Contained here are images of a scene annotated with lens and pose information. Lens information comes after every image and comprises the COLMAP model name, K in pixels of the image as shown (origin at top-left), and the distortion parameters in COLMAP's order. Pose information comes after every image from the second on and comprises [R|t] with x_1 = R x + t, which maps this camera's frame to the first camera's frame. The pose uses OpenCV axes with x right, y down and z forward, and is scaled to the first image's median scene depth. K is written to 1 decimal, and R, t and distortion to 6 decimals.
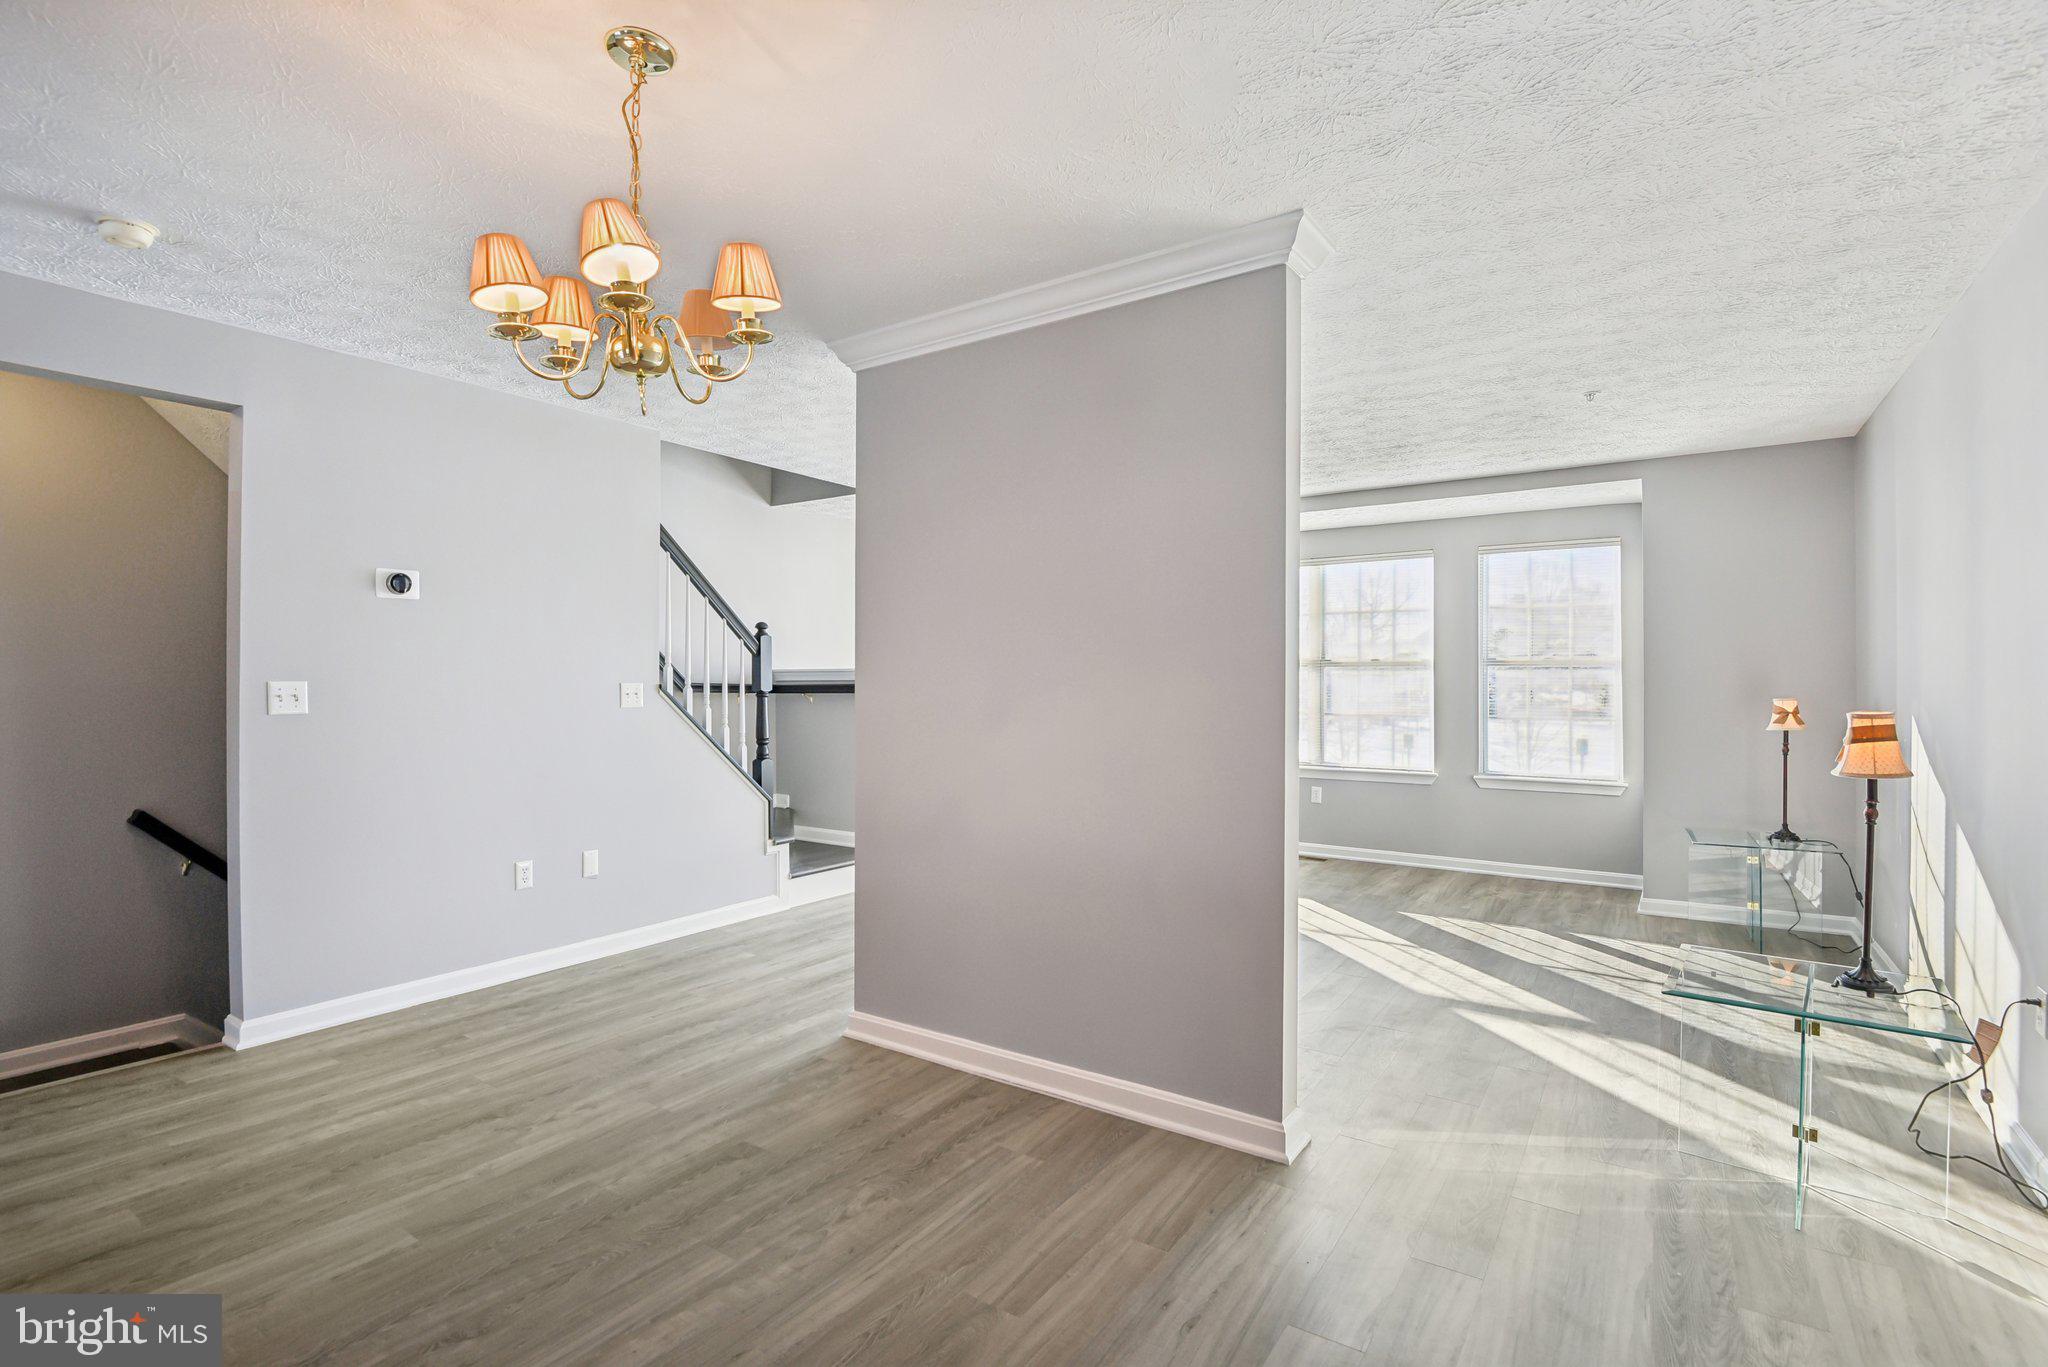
lens RADIAL K [[955.6, 0, 1013.6], [0, 955.6, 689.1], [0, 0, 1]] dist [-0.009621, -0.005347]
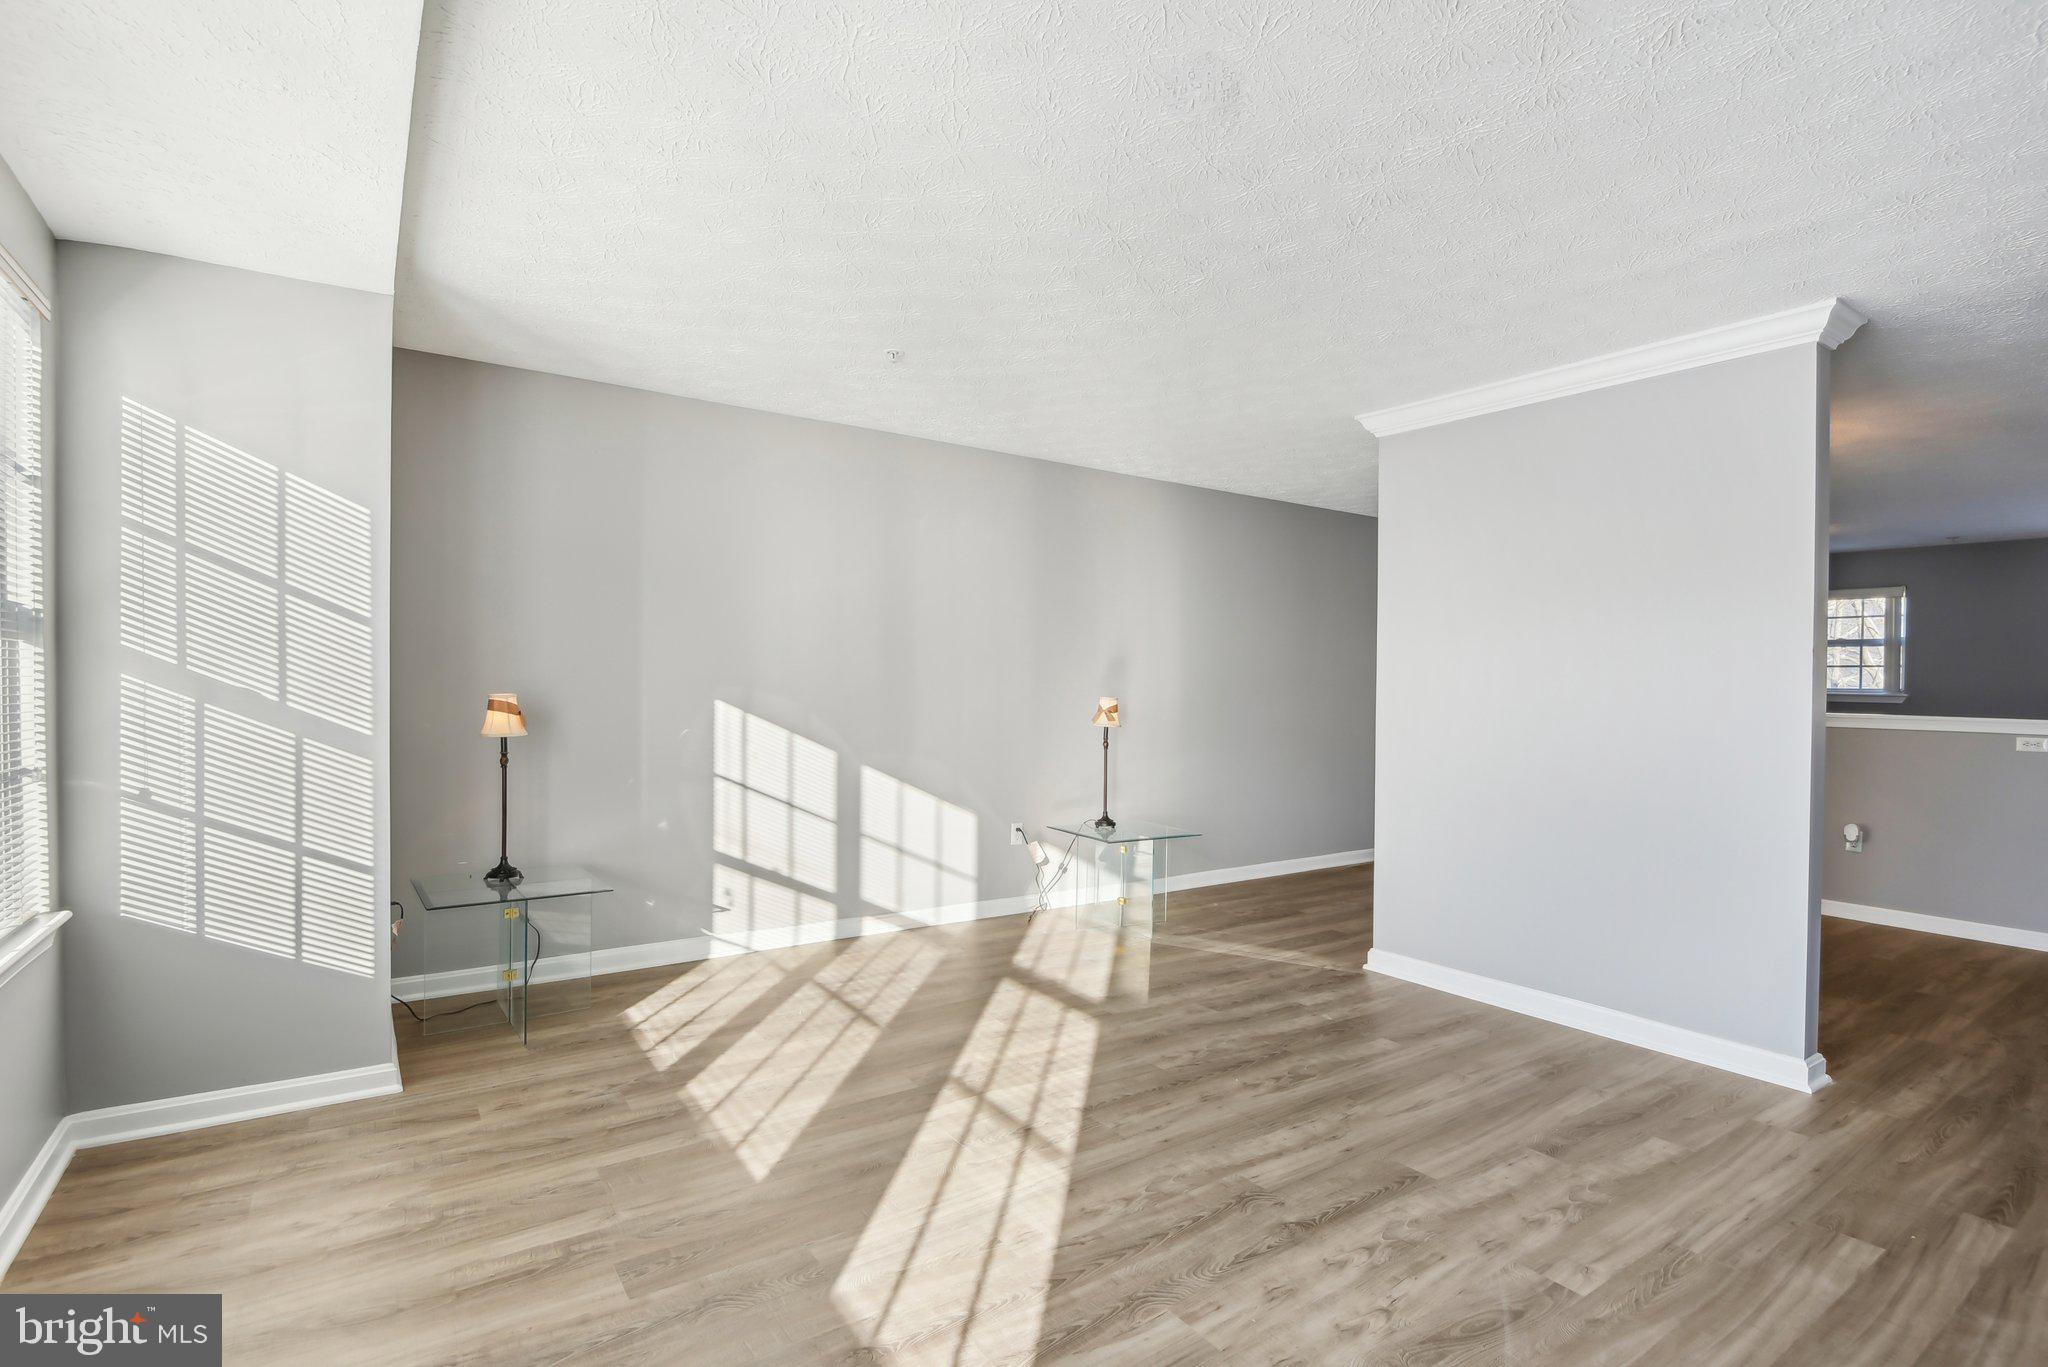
lens RADIAL K [[955.6, 0, 999.4], [0, 955.6, 701.7], [0, 0, 1]] dist [-0.009621, -0.005347]
pose [[-0.926643, -0.013768, 0.375690, 0.184078], [-0.004238, 0.999648, 0.026182, -0.006569], [-0.375918, 0.022669, -0.926376, 1.838025]]
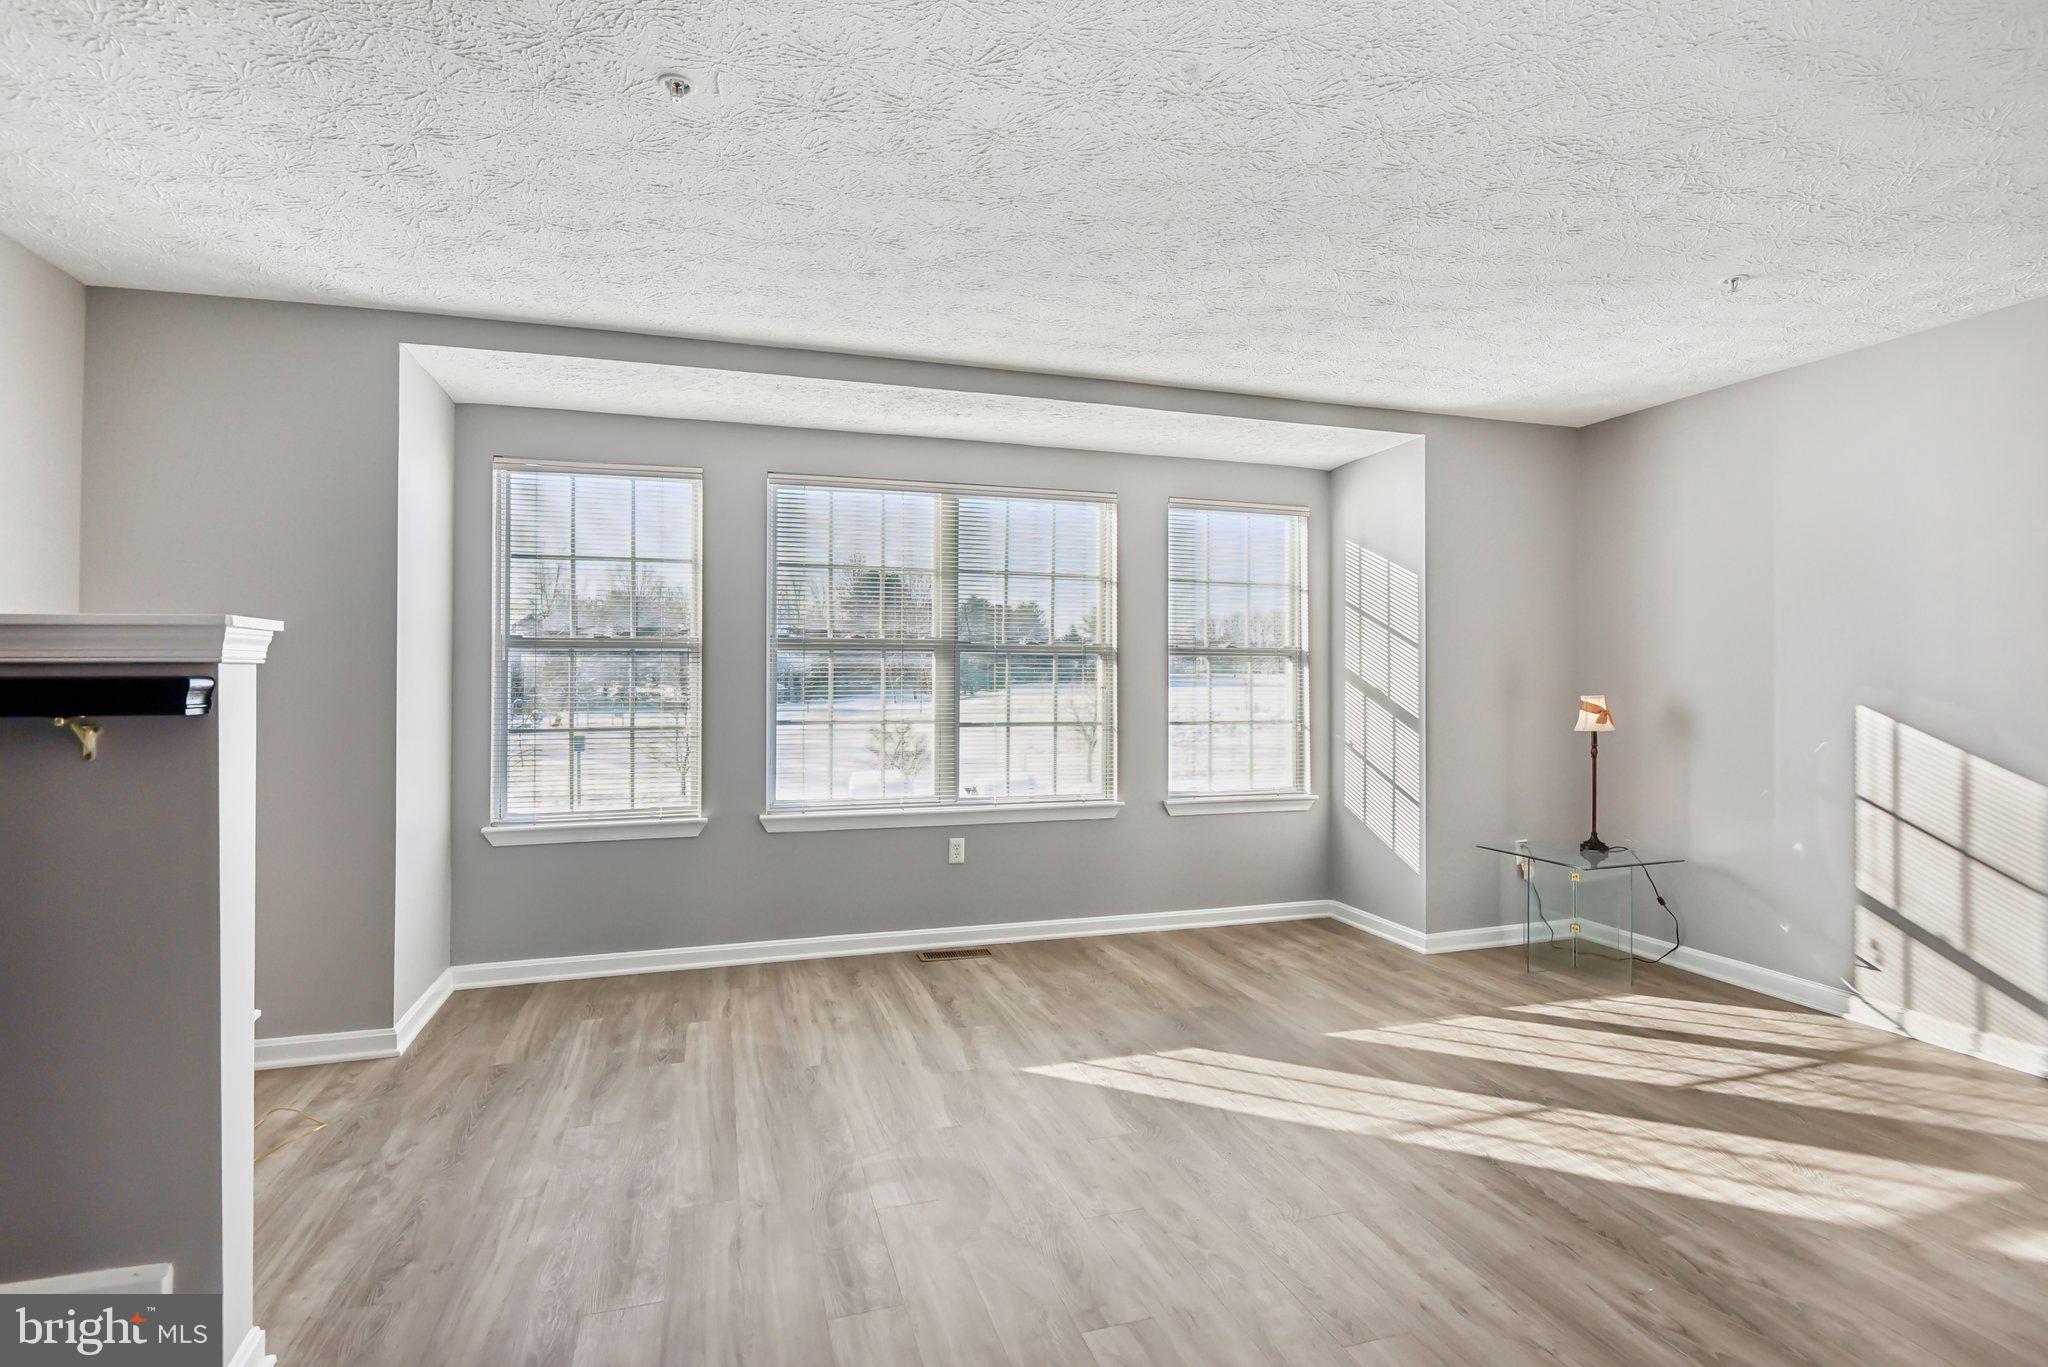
lens RADIAL K [[955.6, 0, 1024.4], [0, 955.6, 685.2], [0, 0, 1]] dist [-0.009621, -0.005347]
pose [[0.616283, 0.005756, 0.787504, -0.294206], [0.002397, 0.999955, -0.009184, 0.008310], [-0.787521, 0.007548, 0.616241, 1.015436]]
